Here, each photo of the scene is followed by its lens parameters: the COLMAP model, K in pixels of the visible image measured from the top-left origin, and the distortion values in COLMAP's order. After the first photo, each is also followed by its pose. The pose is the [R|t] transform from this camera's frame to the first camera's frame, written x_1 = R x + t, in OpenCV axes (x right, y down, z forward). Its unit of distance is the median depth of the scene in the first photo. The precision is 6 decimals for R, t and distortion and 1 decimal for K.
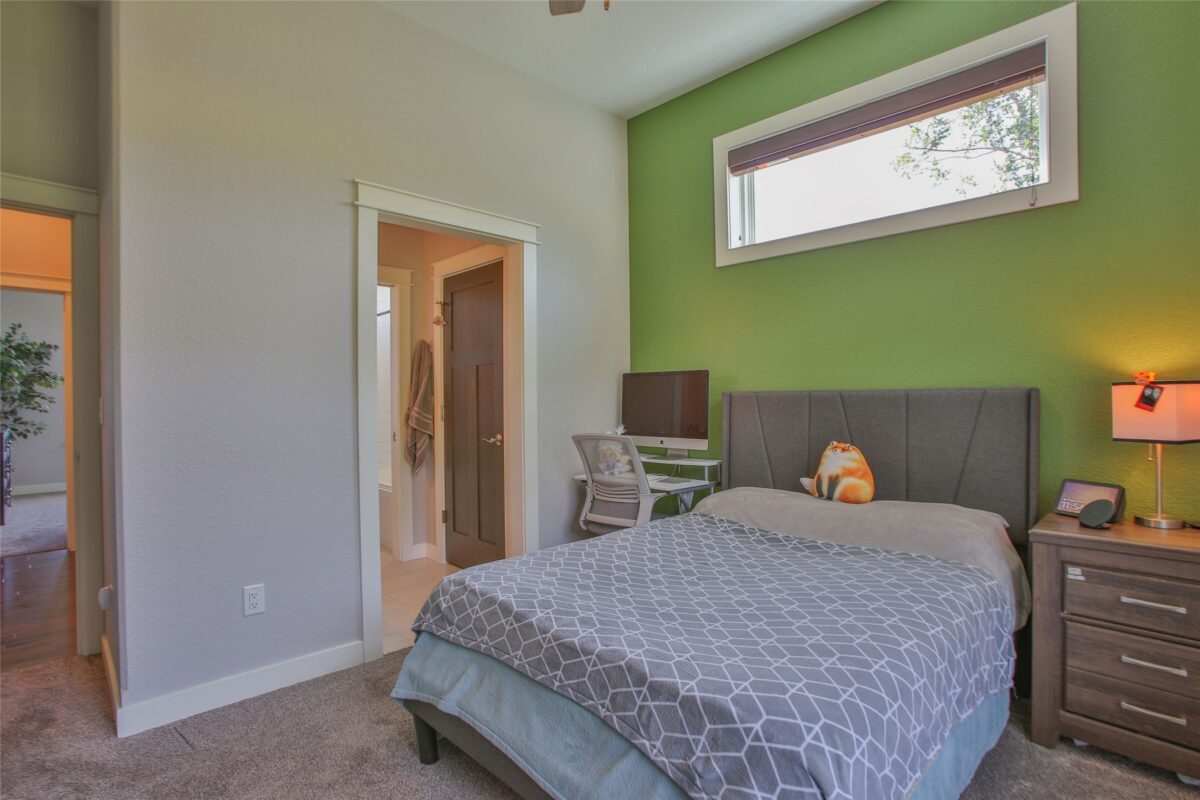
lens RADIAL K [[589.0, 0, 597.5], [0, 589.0, 403.8], [0, 0, 1]] dist [-0.077457, 0.037266]
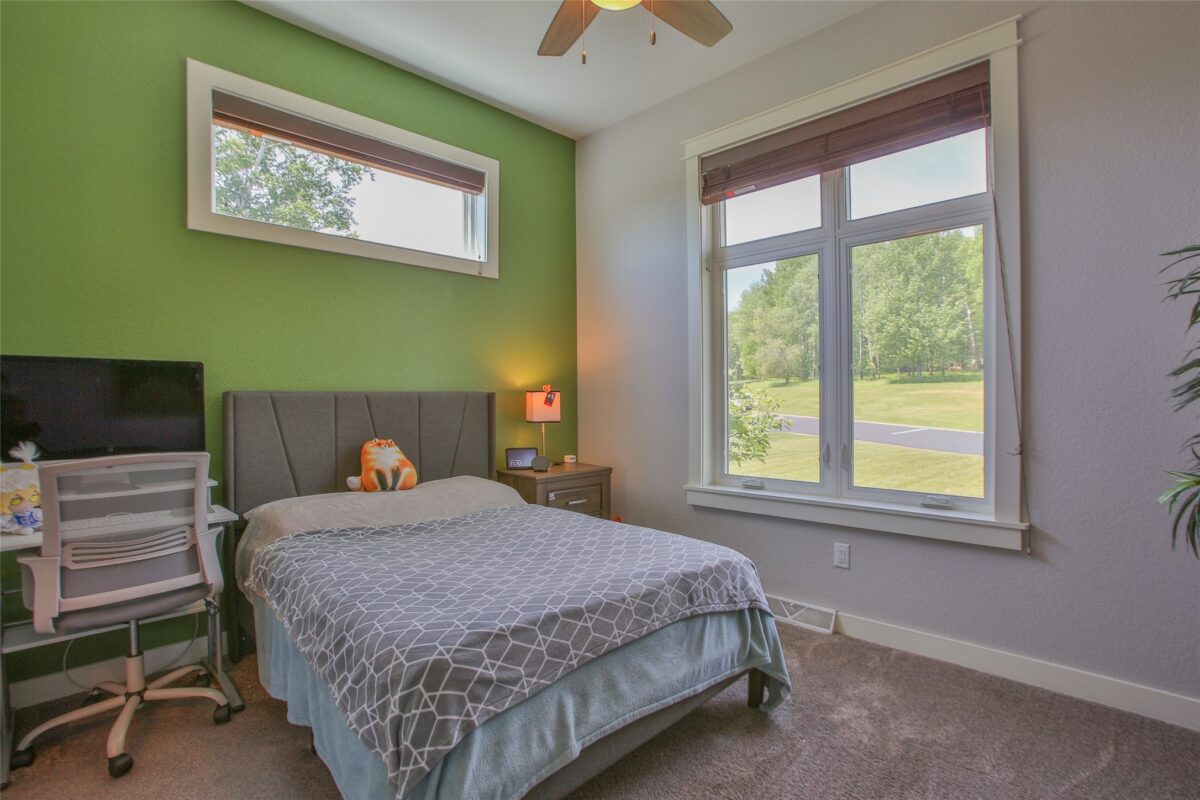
lens RADIAL K [[589.0, 0, 597.5], [0, 589.0, 403.8], [0, 0, 1]] dist [-0.077457, 0.037266]
pose [[-0.022418, -0.000984, 0.999748, -0.731025], [0.012916, 0.999916, 0.001274, 0.003670], [-0.999665, 0.012941, -0.022403, 0.636732]]
